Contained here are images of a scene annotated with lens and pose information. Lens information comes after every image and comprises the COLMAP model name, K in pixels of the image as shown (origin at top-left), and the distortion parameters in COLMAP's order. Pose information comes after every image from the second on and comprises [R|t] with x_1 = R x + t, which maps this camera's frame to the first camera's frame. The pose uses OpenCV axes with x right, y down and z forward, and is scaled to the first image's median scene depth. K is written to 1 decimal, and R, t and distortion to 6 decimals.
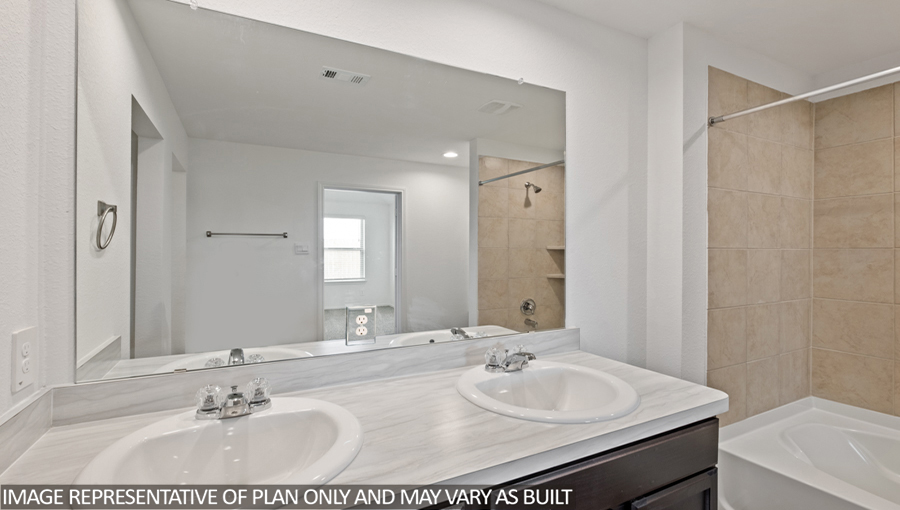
lens RADIAL K [[396.5, 0, 440.5], [0, 396.5, 254.2], [0, 0, 1]] dist [-0.006852, -0.000212]
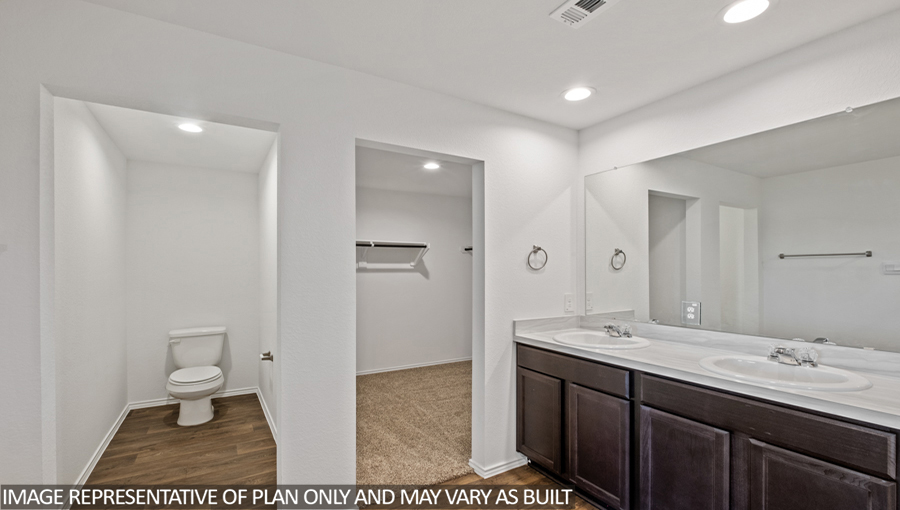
lens RADIAL K [[375.8, 0, 435.6], [0, 375.8, 276.3], [0, 0, 1]] dist [-0.009024, 0.000929]
pose [[0.043500, 0.011372, -0.998989, 0.835842], [-0.008795, 0.999901, 0.010999, 0.007953], [0.999015, 0.008307, 0.043596, -0.109036]]
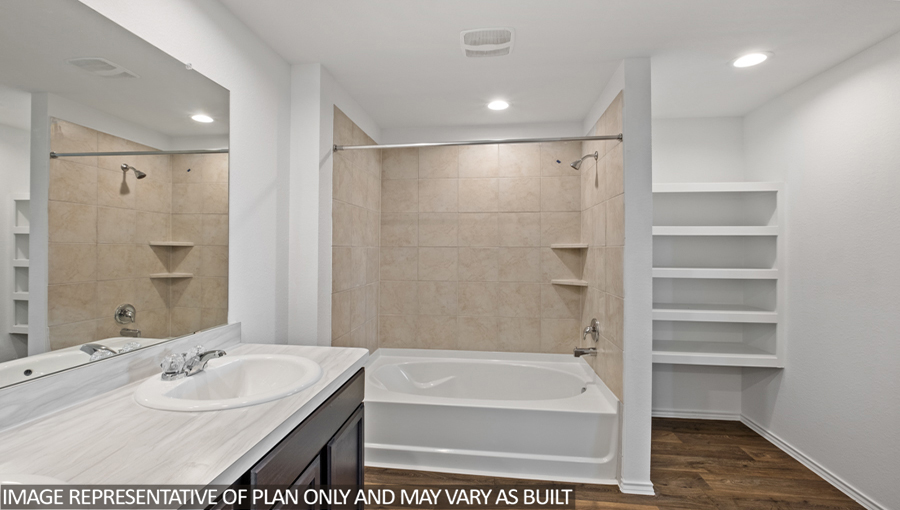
lens RADIAL K [[375.8, 0, 445.9], [0, 375.8, 252.9], [0, 0, 1]] dist [-0.009024, 0.000929]
pose [[0.576976, -0.004459, 0.816749, -0.109723], [-0.000056, 0.999985, 0.005499, 0.000028], [-0.816761, -0.003218, 0.576967, -0.005599]]
